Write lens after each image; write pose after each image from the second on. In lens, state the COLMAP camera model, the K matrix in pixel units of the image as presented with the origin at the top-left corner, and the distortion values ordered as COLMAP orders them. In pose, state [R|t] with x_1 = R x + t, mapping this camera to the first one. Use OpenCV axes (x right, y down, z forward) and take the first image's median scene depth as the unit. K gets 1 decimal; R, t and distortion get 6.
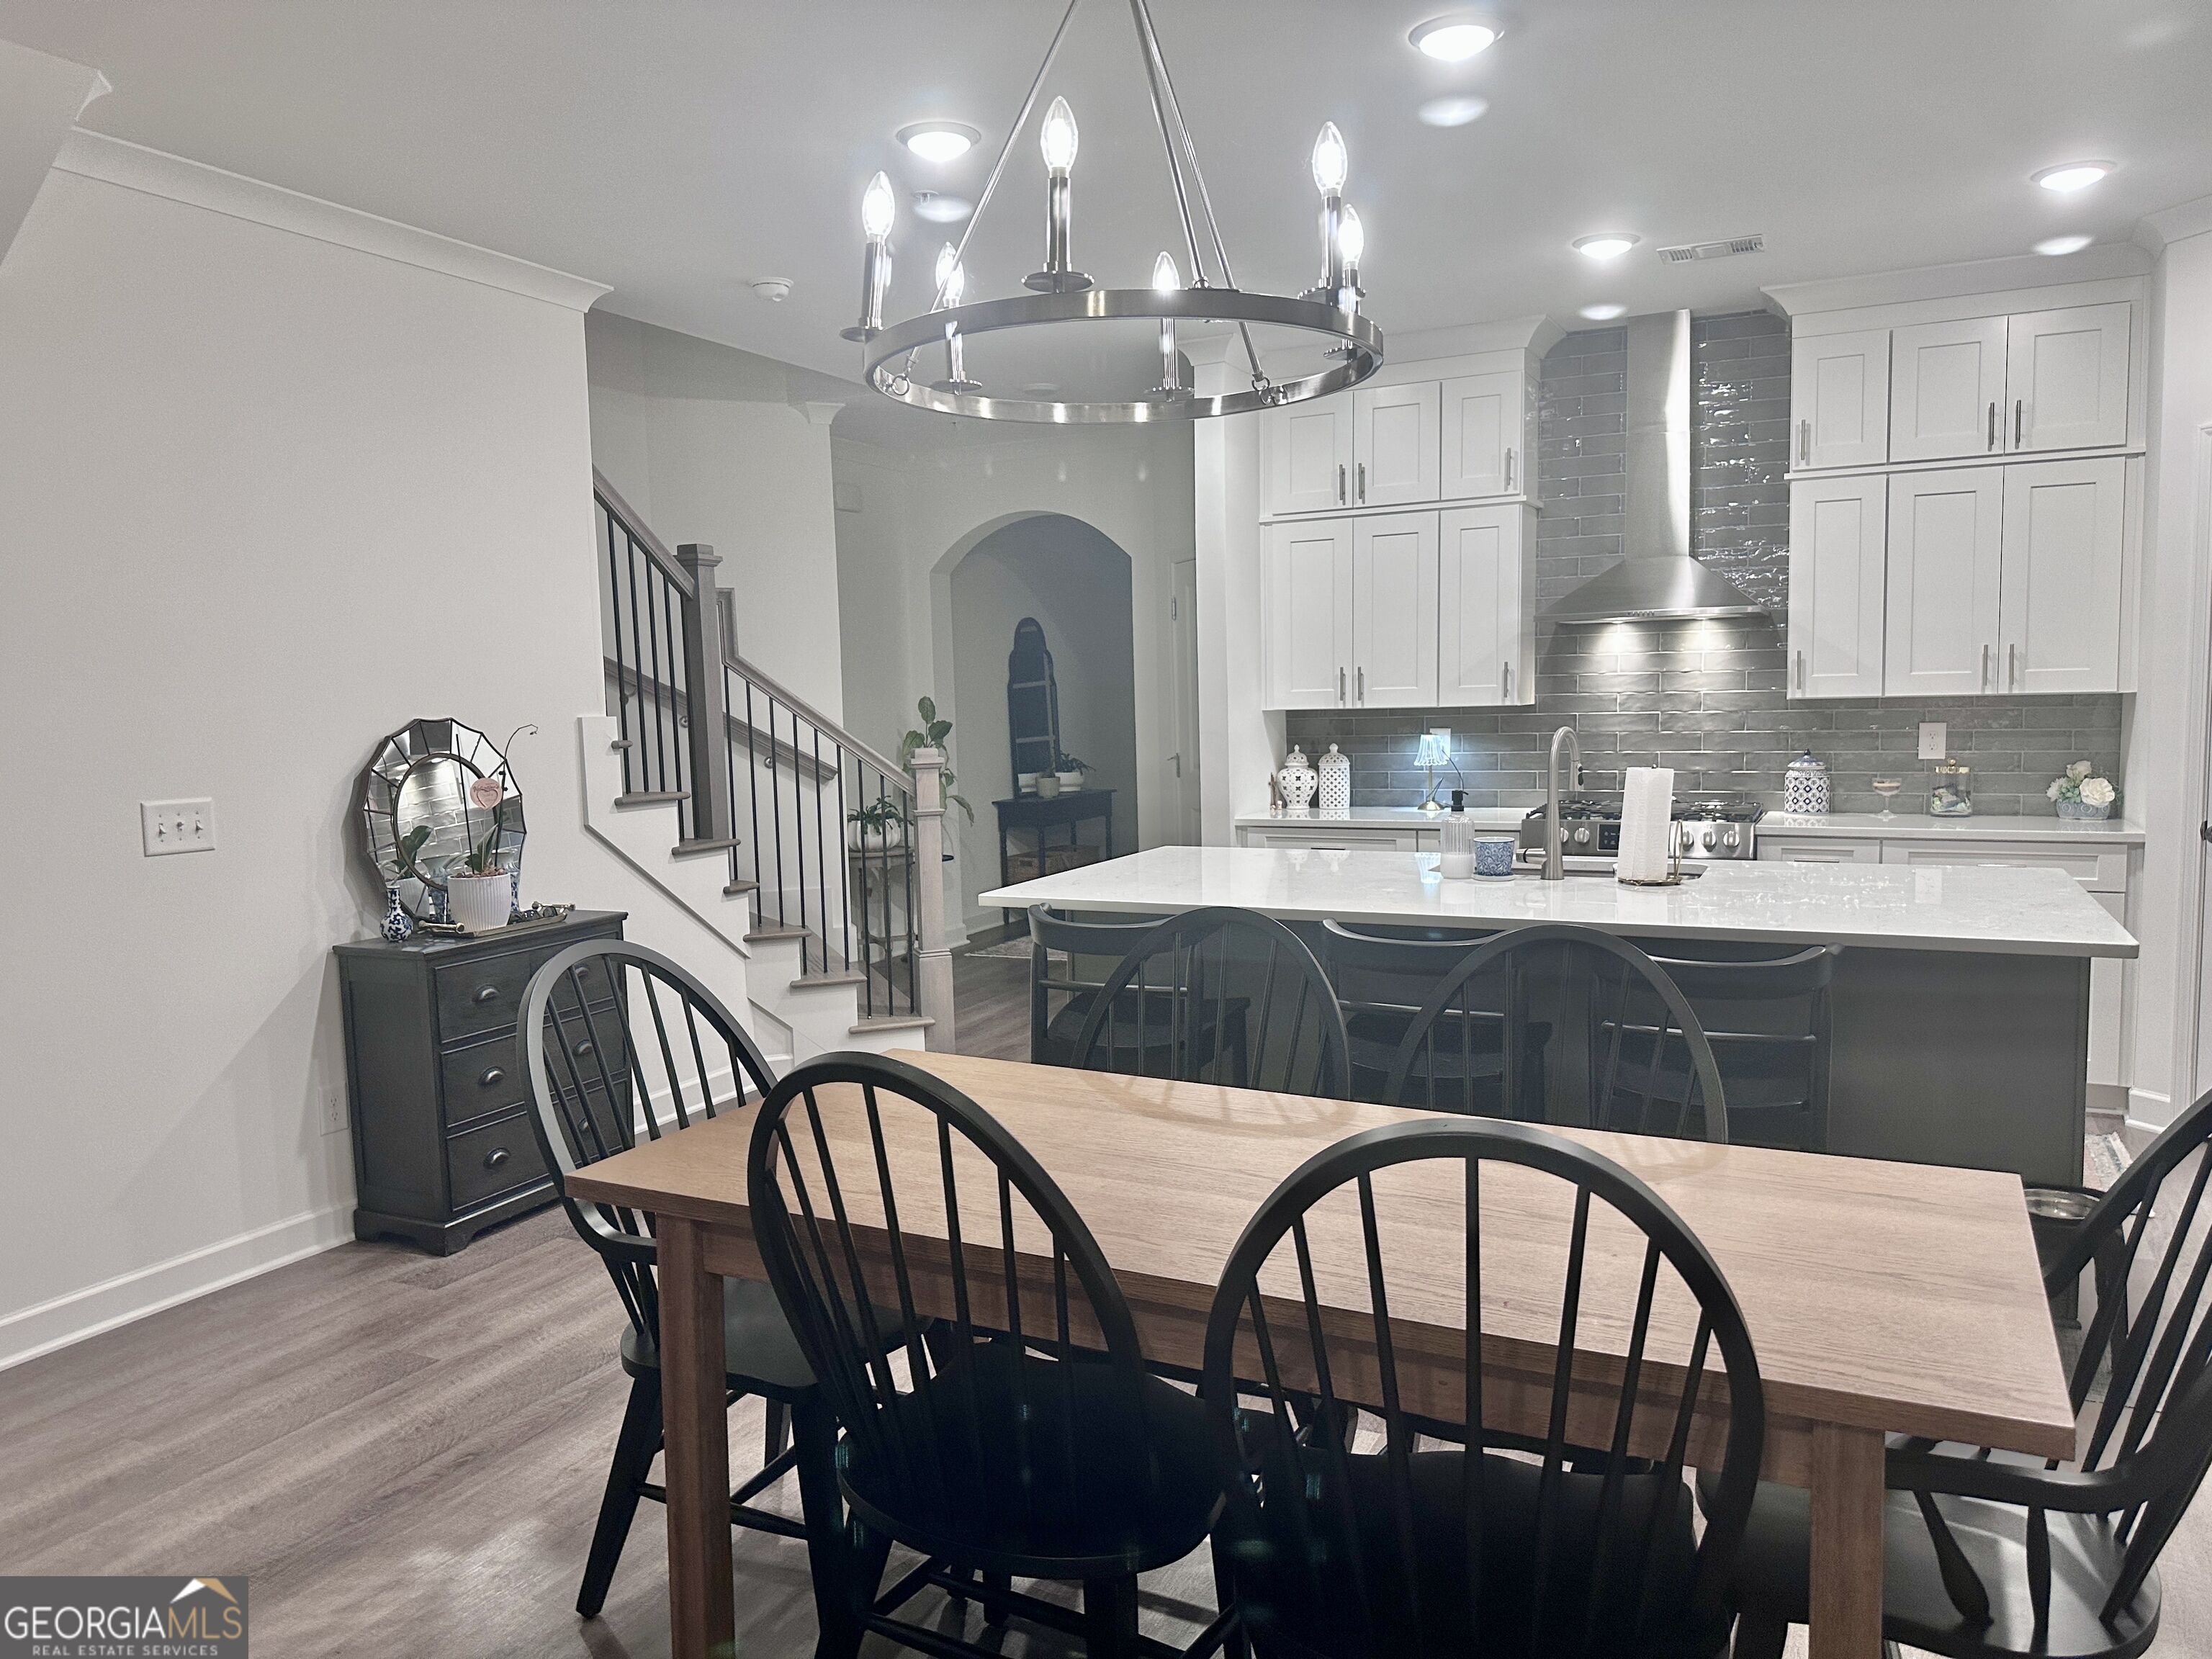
lens RADIAL K [[1557.9, 0, 1107.6], [0, 1557.9, 861.6], [0, 0, 1]] dist [0.124472, -0.193200]
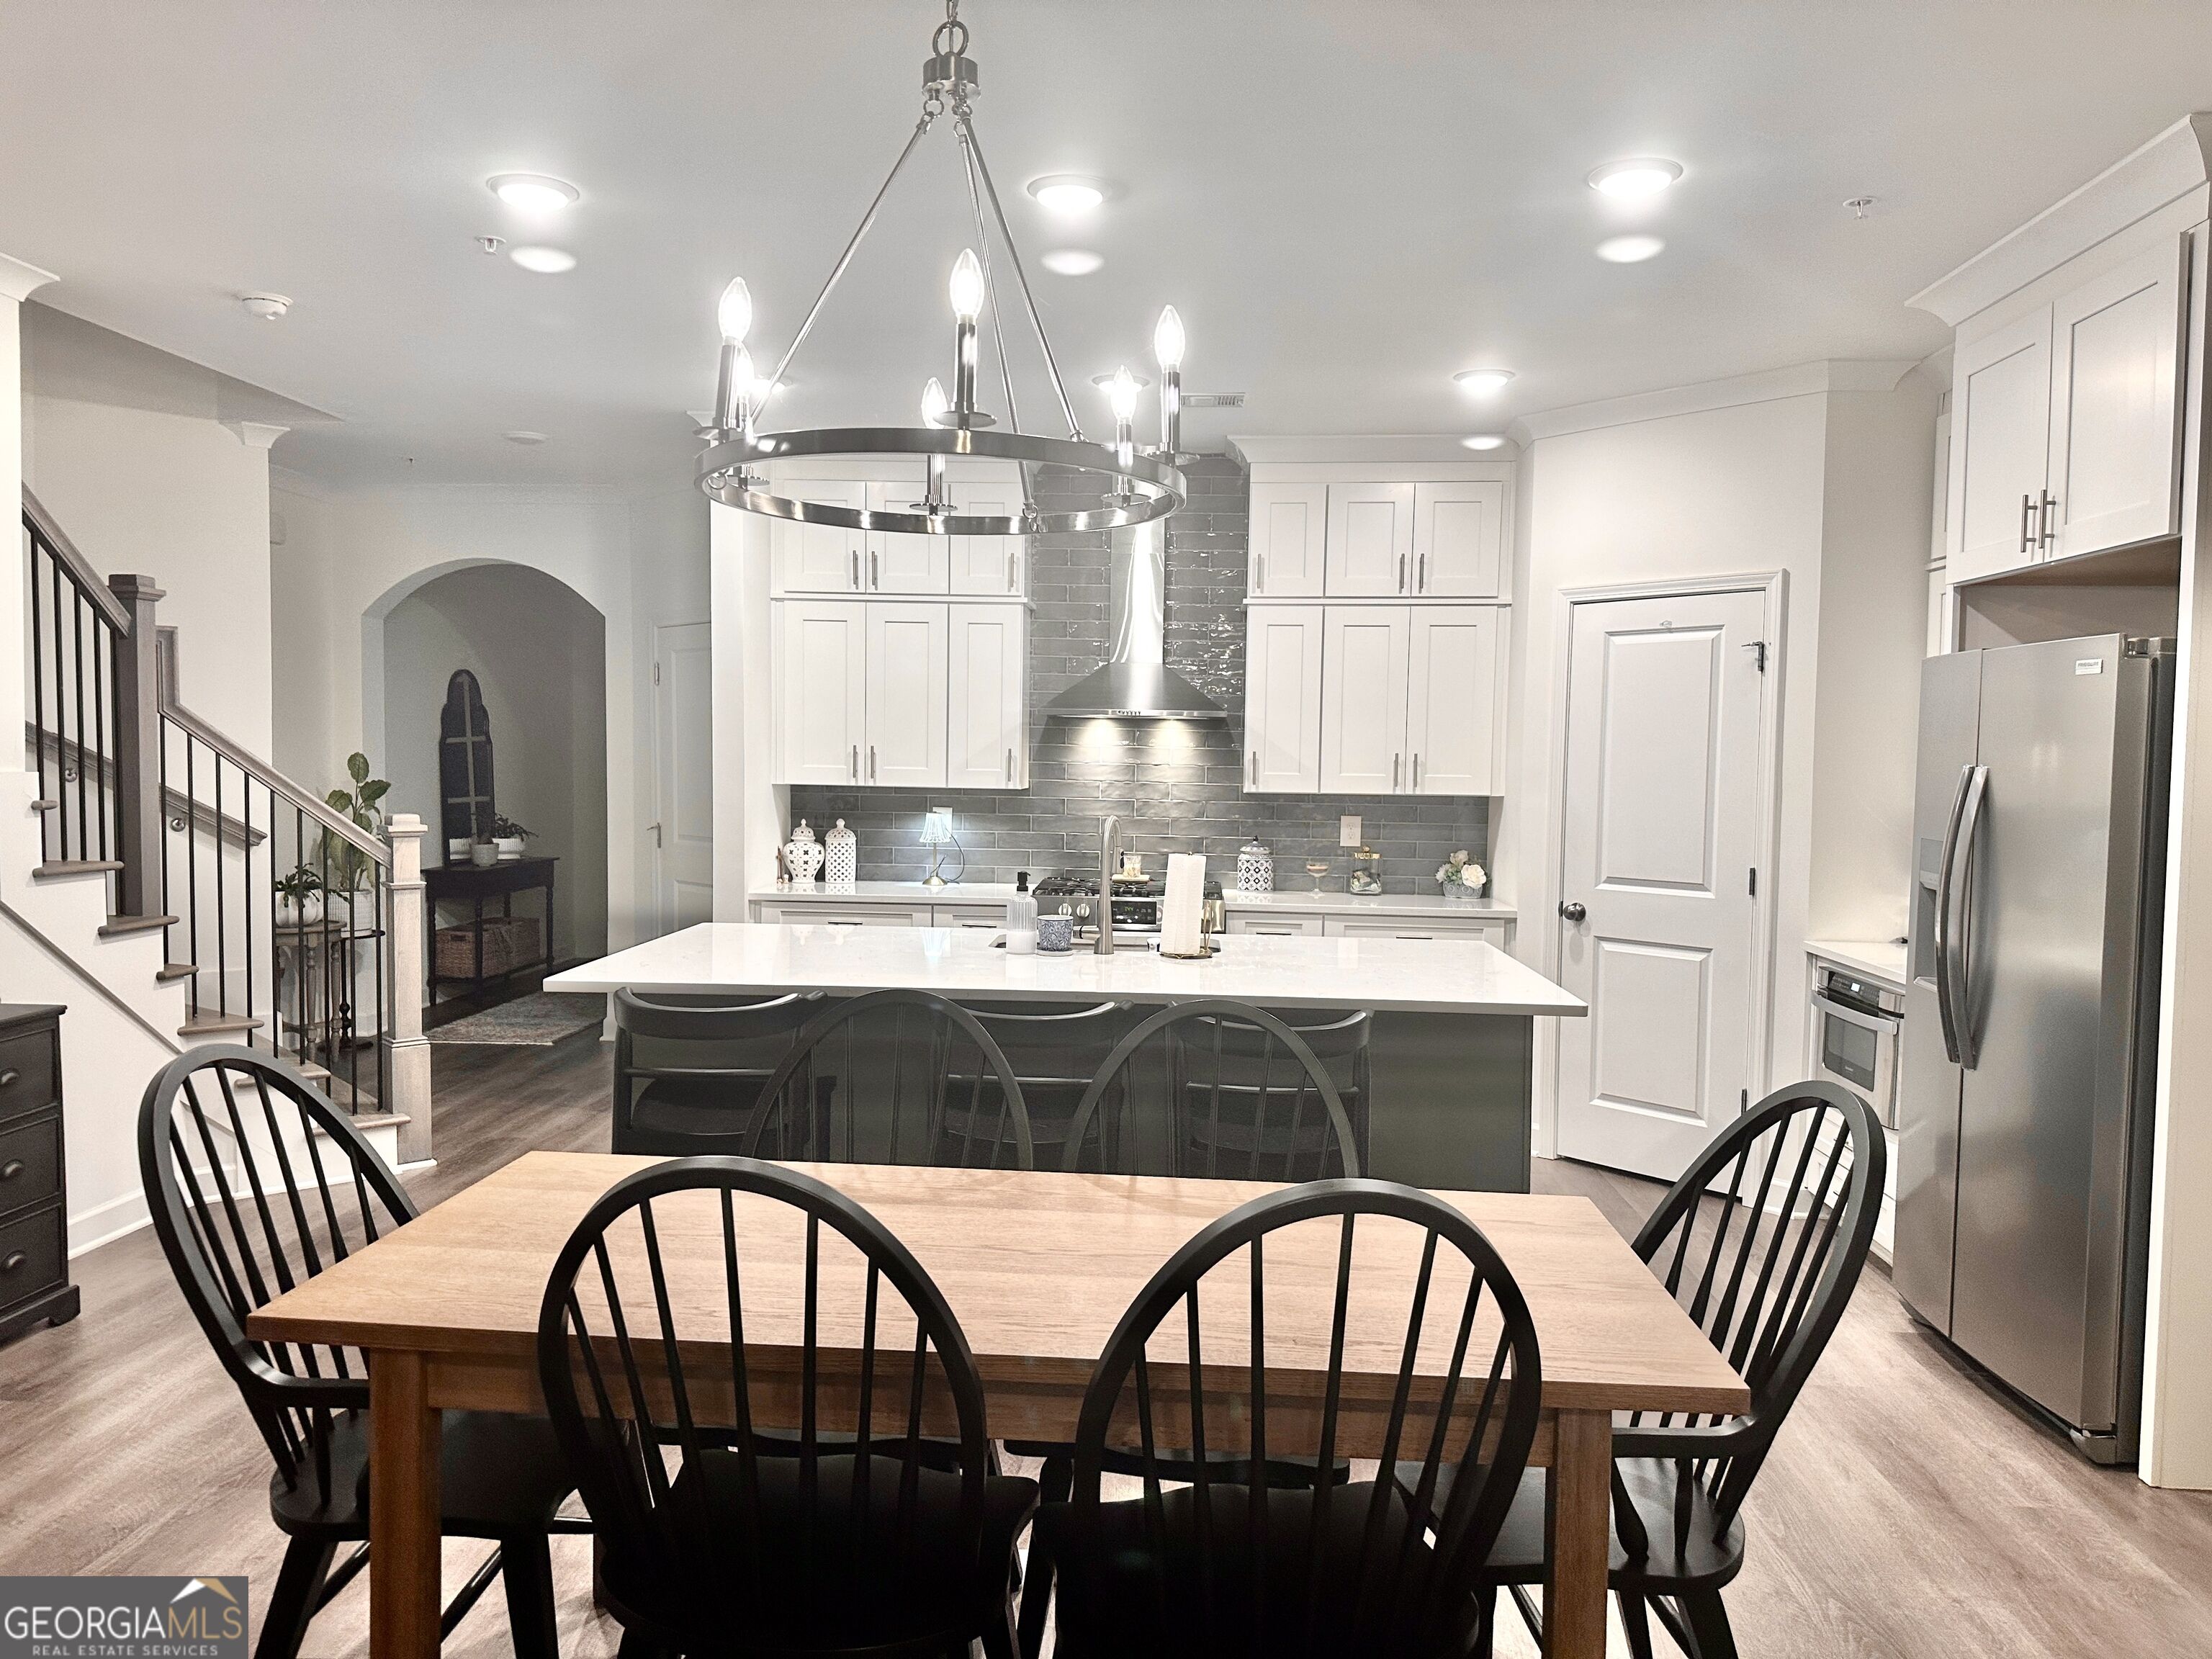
lens RADIAL K [[1557.9, 0, 1107.6], [0, 1557.9, 861.6], [0, 0, 1]] dist [0.124472, -0.193200]
pose [[0.920442, 0.011872, 0.390699, -0.106280], [0.004167, 0.999184, -0.040179, -0.007093], [-0.390857, 0.038610, 0.919641, -0.002769]]
